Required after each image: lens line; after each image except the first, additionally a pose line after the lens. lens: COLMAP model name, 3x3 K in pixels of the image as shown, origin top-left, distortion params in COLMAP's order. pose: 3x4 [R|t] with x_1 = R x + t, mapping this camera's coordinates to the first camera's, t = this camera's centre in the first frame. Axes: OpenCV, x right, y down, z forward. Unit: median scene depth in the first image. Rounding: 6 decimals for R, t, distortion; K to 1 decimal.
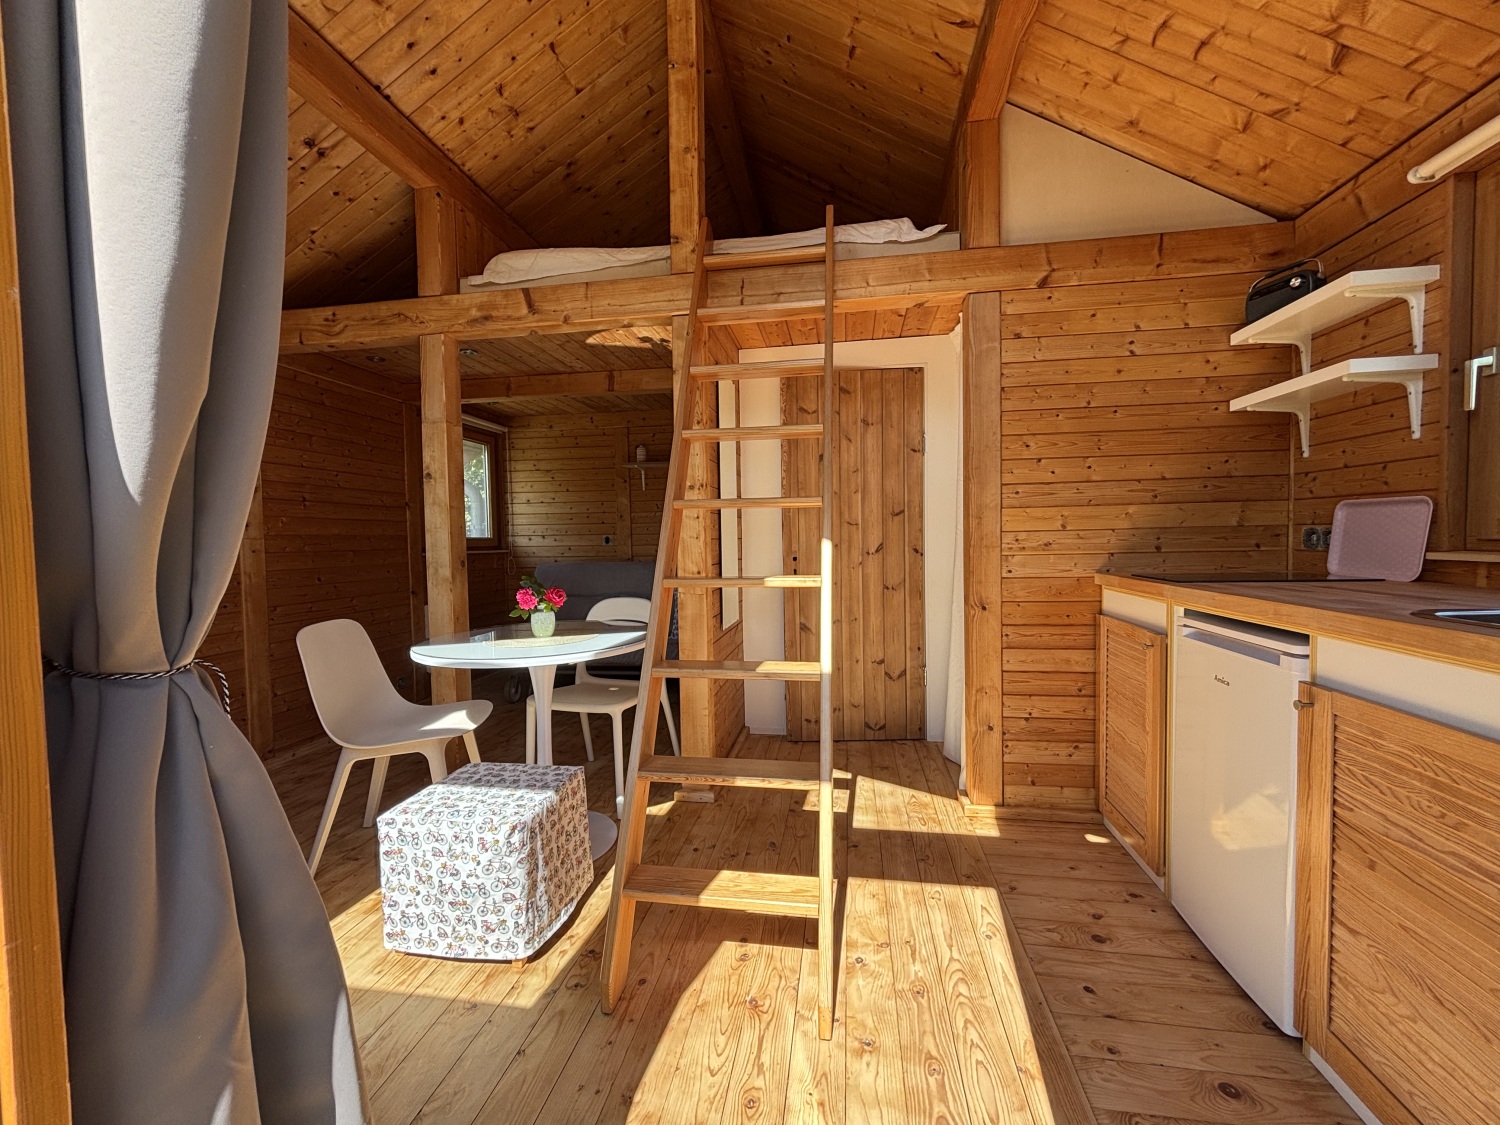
lens RADIAL K [[606.5, 0, 746.3], [0, 606.5, 562.5], [0, 0, 1]] dist [0.000709, 0.001239]
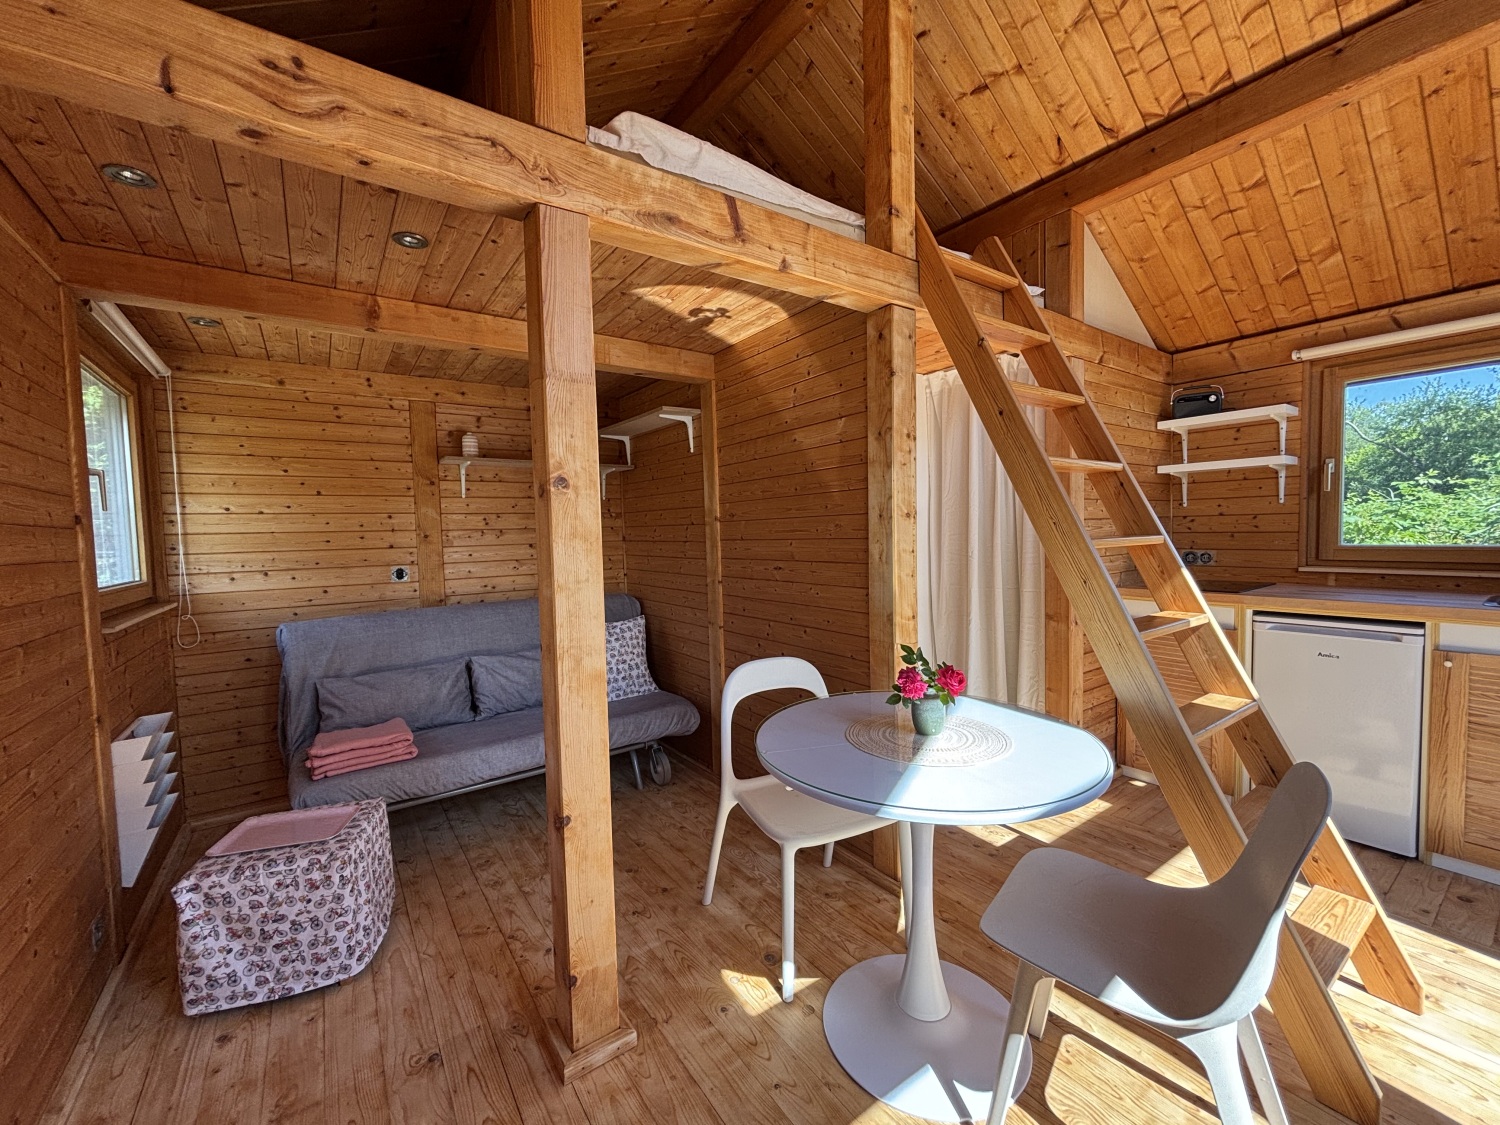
lens RADIAL K [[606.5, 0, 750.3], [0, 606.5, 562.7], [0, 0, 1]] dist [0.000709, 0.001239]
pose [[0.708593, -0.038652, 0.704558, -1.013248], [0.044502, 0.998959, 0.010046, -0.094380], [-0.704213, 0.024235, 0.709575, 0.683328]]
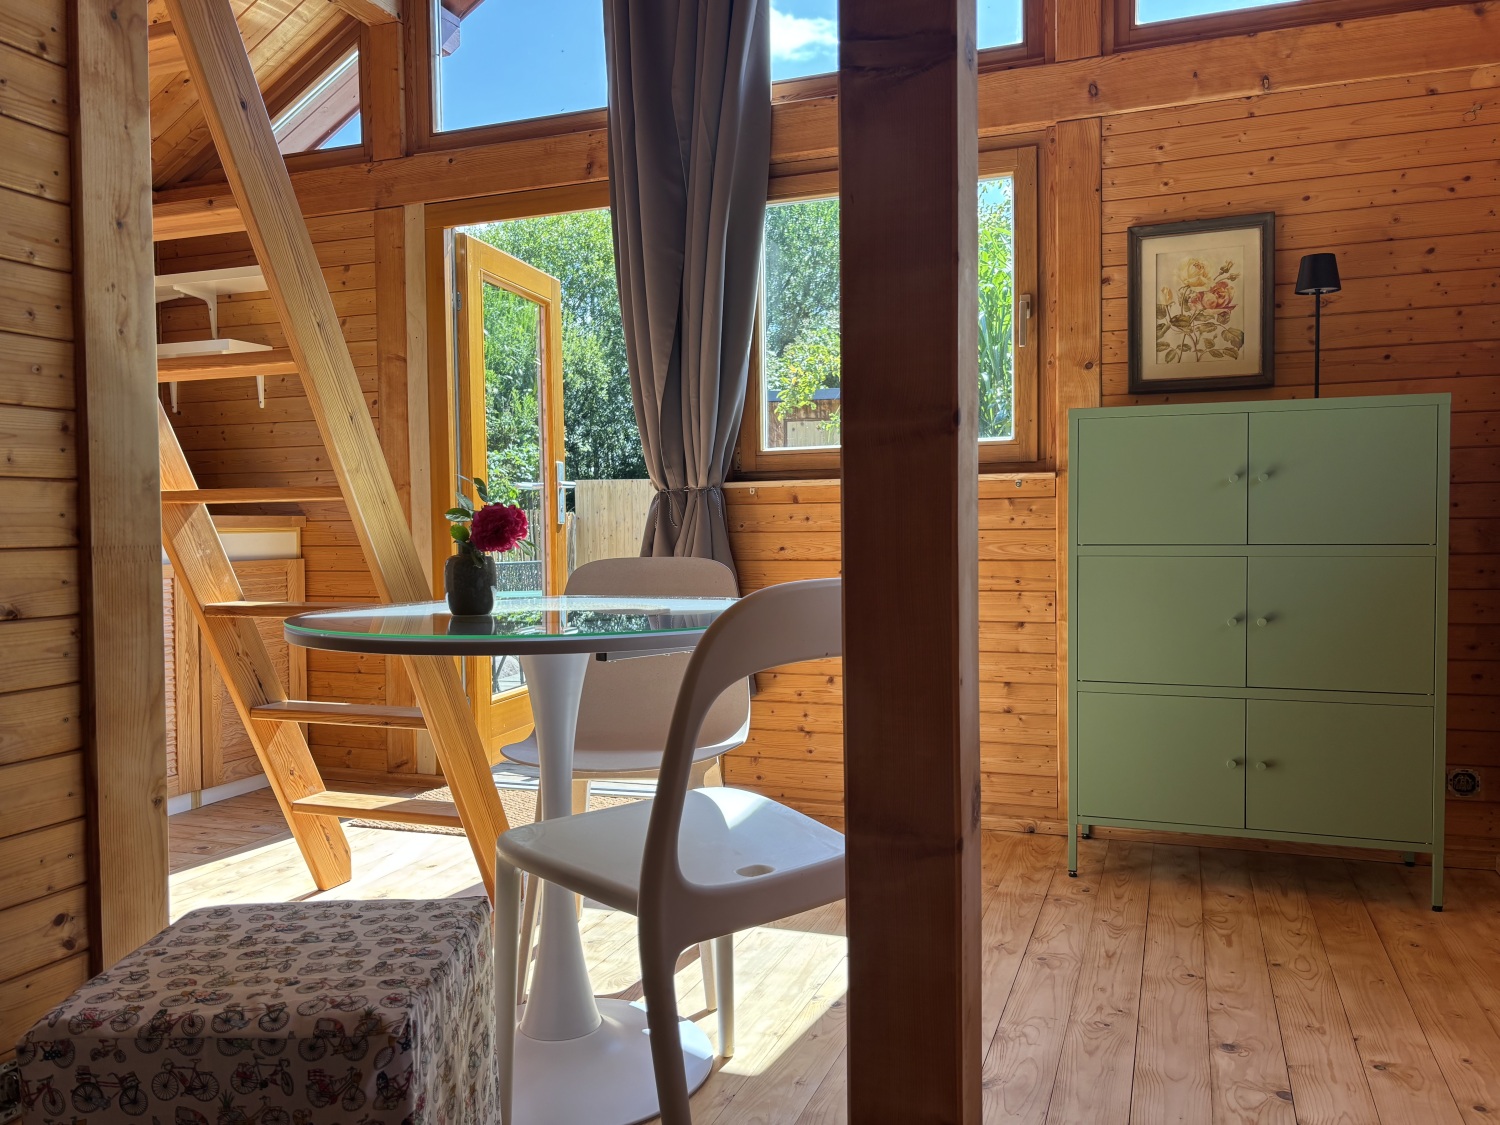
lens RADIAL K [[1165.9, 0, 761.1], [0, 1165.9, 568.2], [0, 0, 1]] dist [0.035242, -0.043479]
pose [[-0.983218, 0.018445, 0.181501, -0.693619], [0.032723, 0.996571, 0.075990, 0.028000], [-0.179477, 0.080654, -0.980450, 1.950978]]
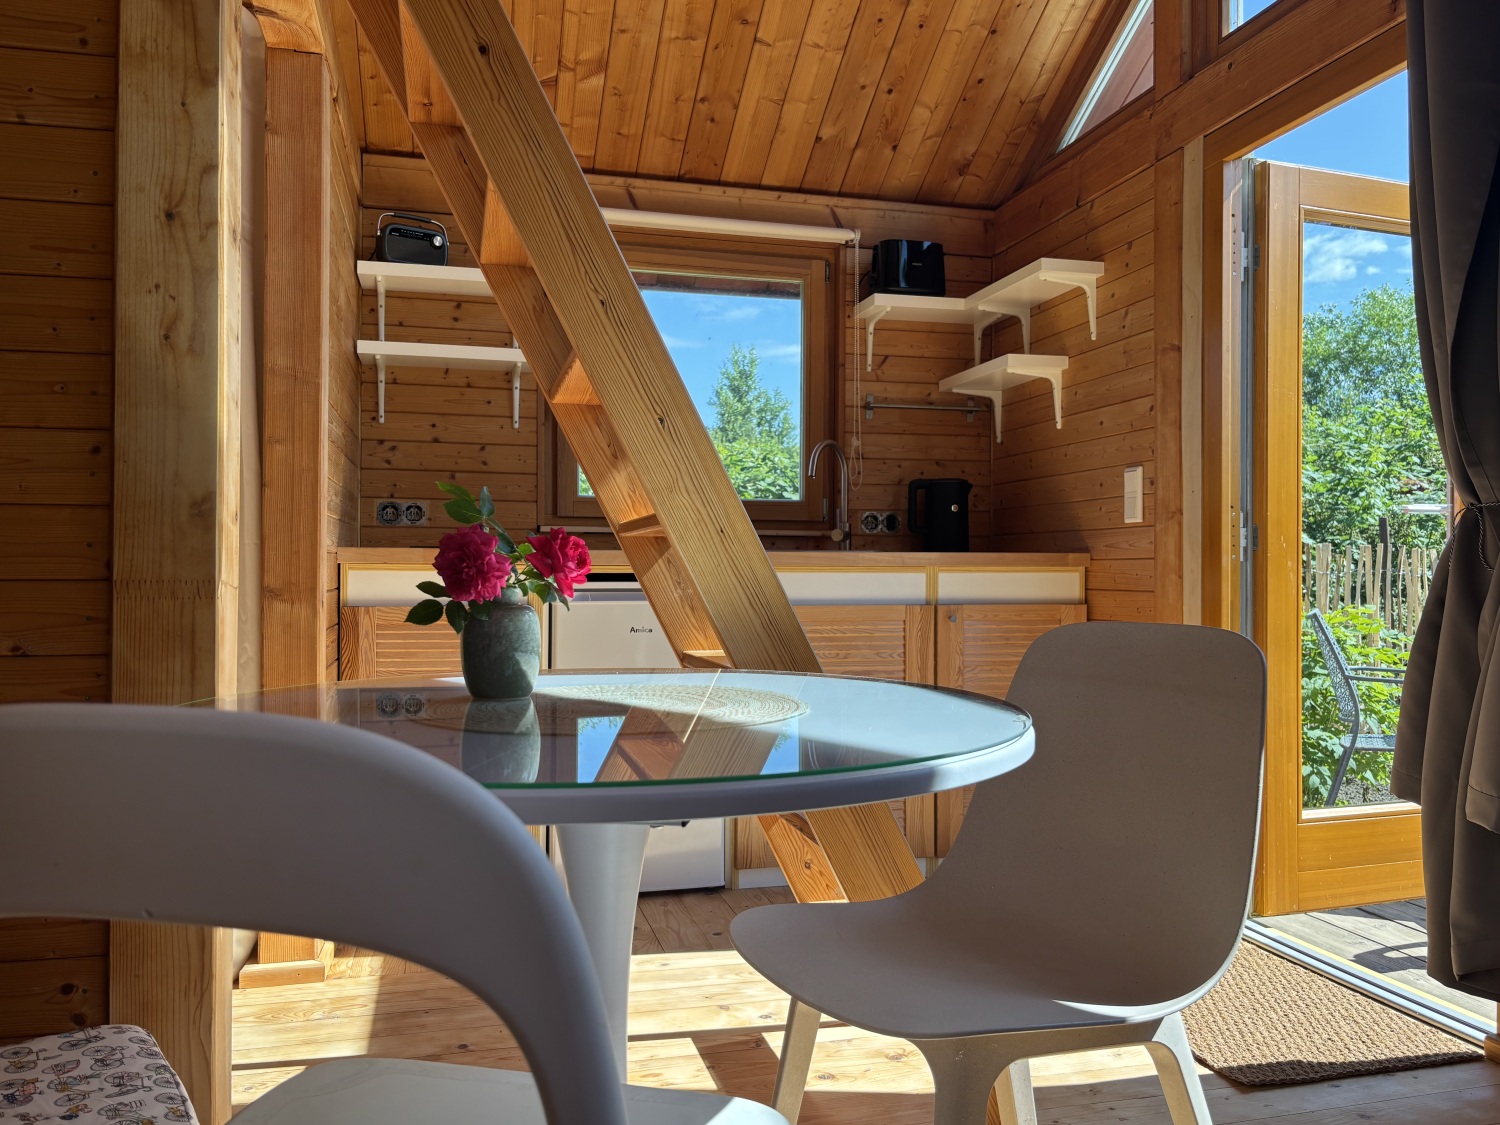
lens RADIAL K [[1165.9, 0, 746.5], [0, 1165.9, 570.4], [0, 0, 1]] dist [0.035242, -0.043479]
pose [[-0.402537, 0.015055, 0.915280, -0.898508], [0.042587, 0.999090, 0.002296, 0.065851], [-0.914413, 0.039903, -0.402812, 1.224247]]
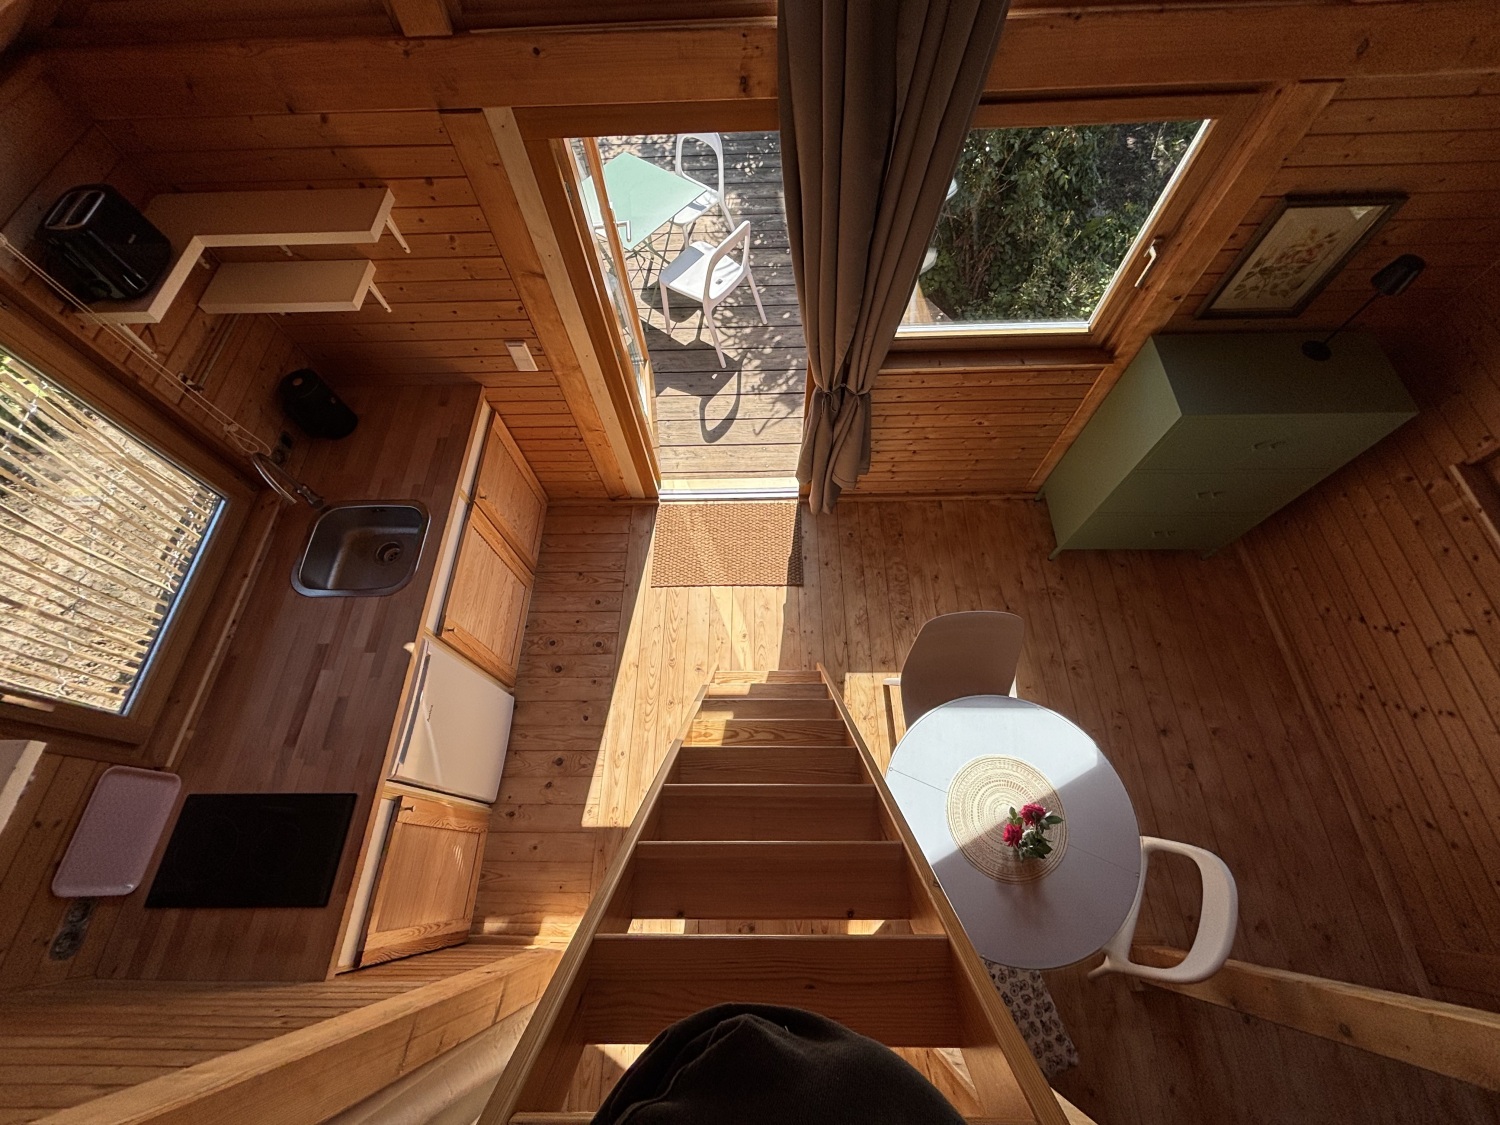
lens RADIAL K [[606.5, 0, 756.0], [0, 606.5, 561.5], [0, 0, 1]] dist [0.000709, 0.001239]
pose [[-0.985591, 0.164234, -0.040459, 0.008797], [0.029721, 0.403633, 0.914438, -0.926525], [0.166512, 0.900060, -0.402699, 1.016311]]
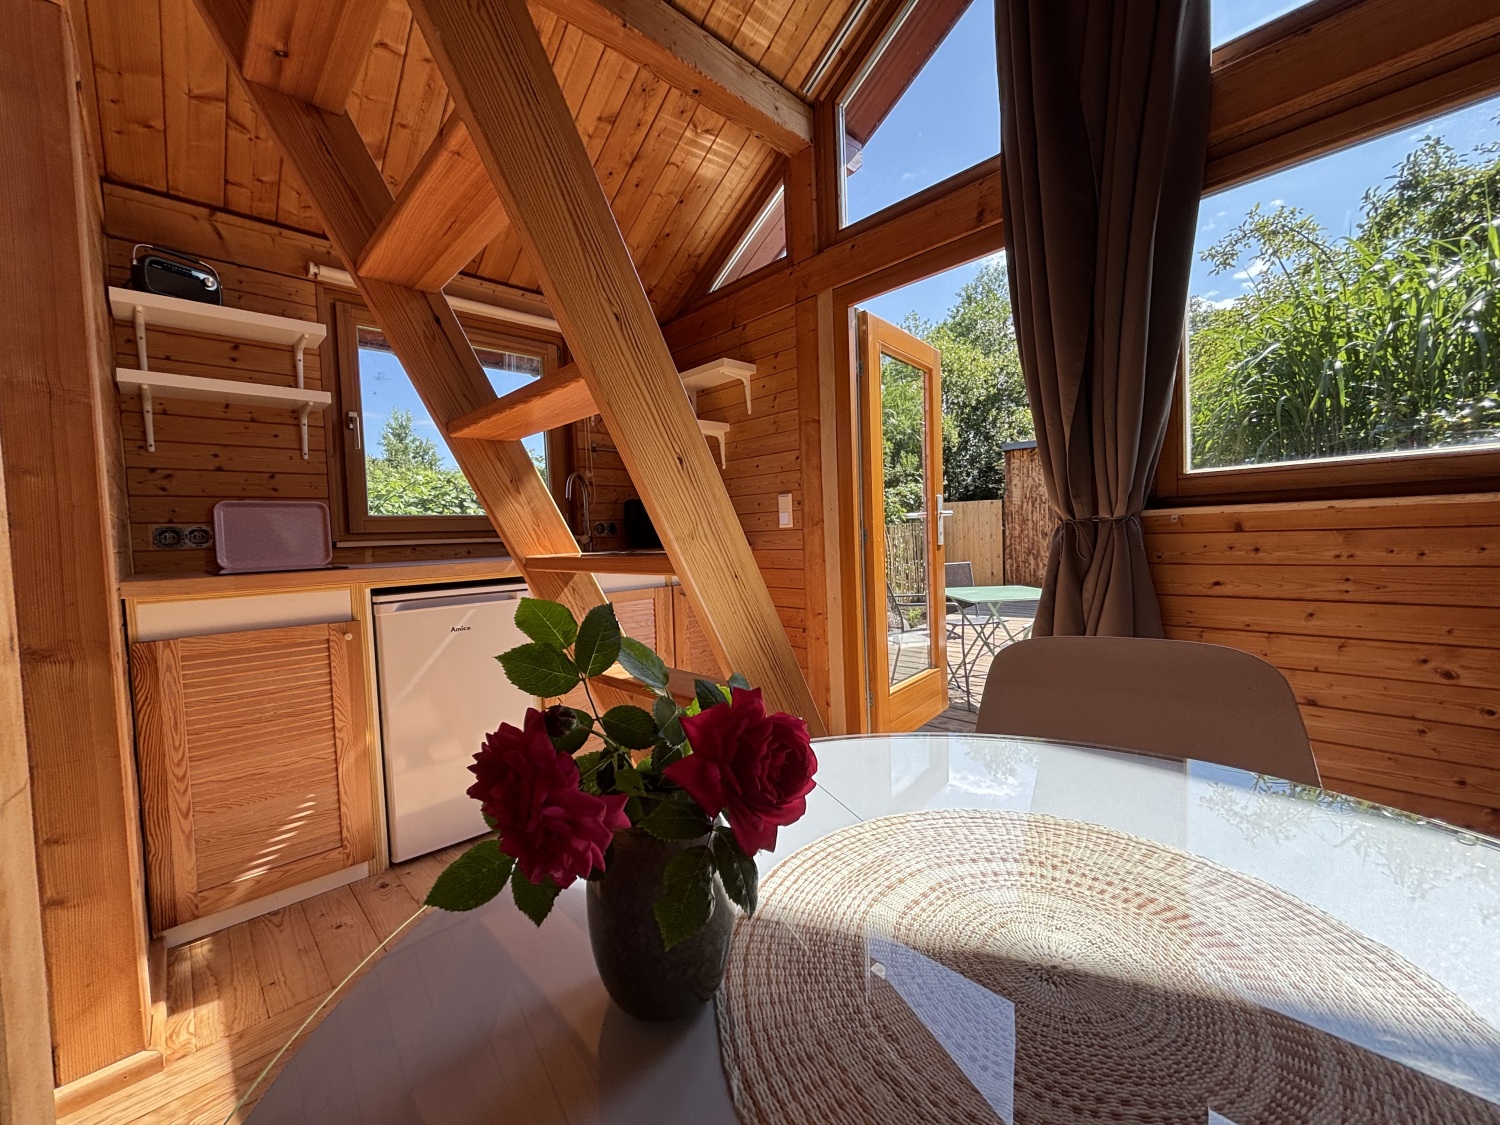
lens RADIAL K [[606.5, 0, 746.8], [0, 606.5, 563.4], [0, 0, 1]] dist [0.000709, 0.001239]
pose [[-0.800630, 0.016058, 0.598944, -0.388013], [0.075746, 0.994333, 0.074594, -0.000865], [-0.594352, 0.105090, -0.797309, 1.232261]]
